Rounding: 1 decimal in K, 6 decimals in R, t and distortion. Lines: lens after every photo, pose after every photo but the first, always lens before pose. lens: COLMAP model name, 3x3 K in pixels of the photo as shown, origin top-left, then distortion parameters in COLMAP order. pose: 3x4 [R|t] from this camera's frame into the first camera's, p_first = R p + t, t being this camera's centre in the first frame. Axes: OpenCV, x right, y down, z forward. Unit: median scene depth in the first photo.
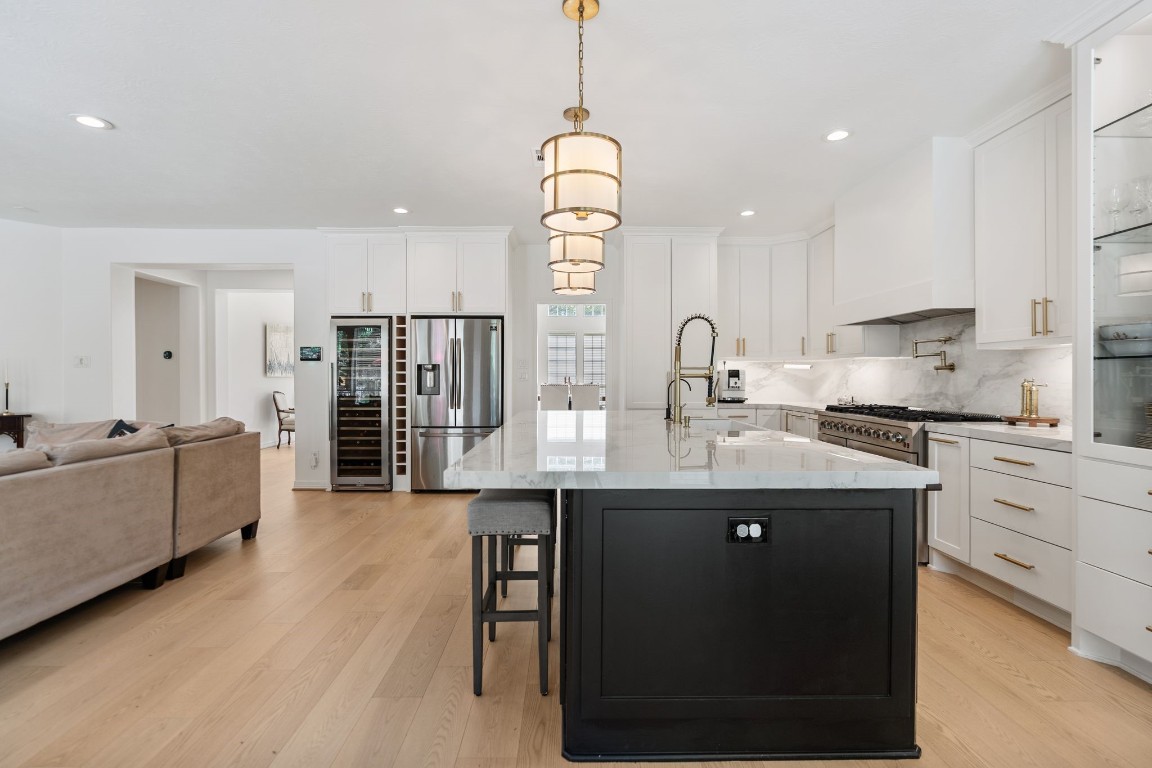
lens RADIAL K [[528.4, 0, 574.1], [0, 528.4, 378.3], [0, 0, 1]] dist [-0.005312, 0.000378]
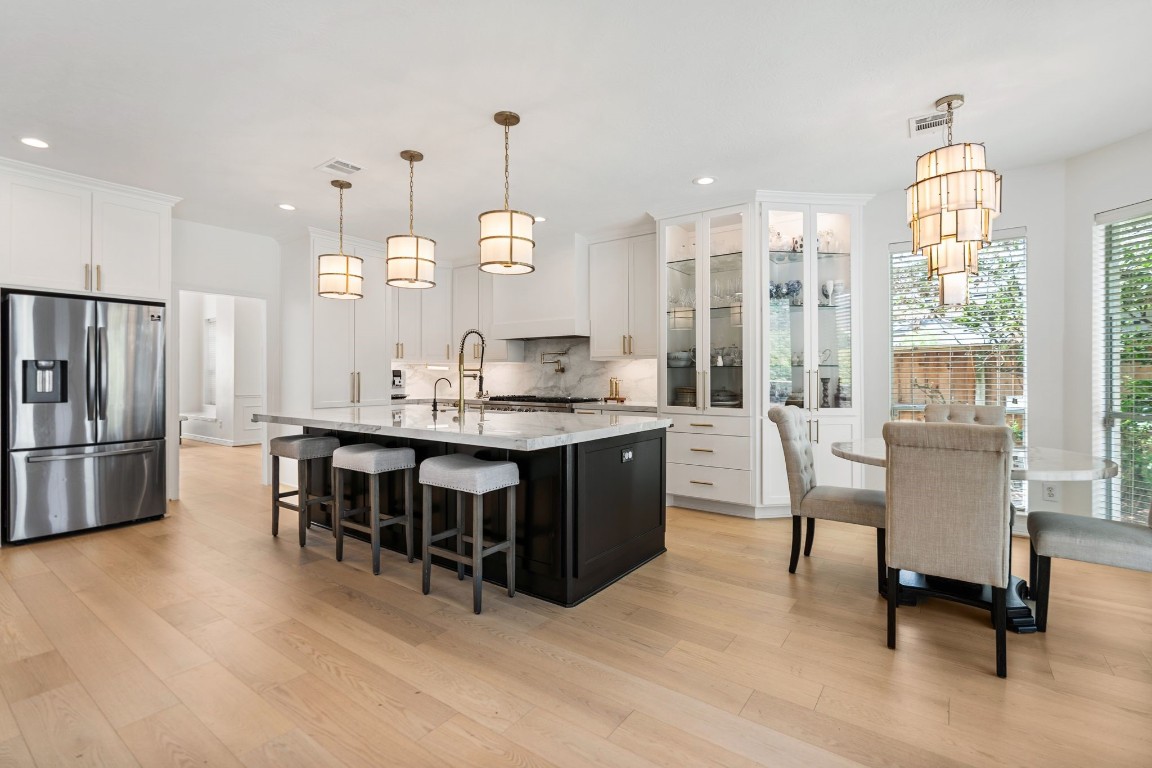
lens RADIAL K [[528.4, 0, 580.5], [0, 528.4, 378.7], [0, 0, 1]] dist [-0.005312, 0.000378]
pose [[0.594121, -0.007153, 0.804344, -0.591691], [0.005247, 0.999974, 0.005017, -0.002503], [-0.804359, 0.001240, 0.594142, -0.006151]]
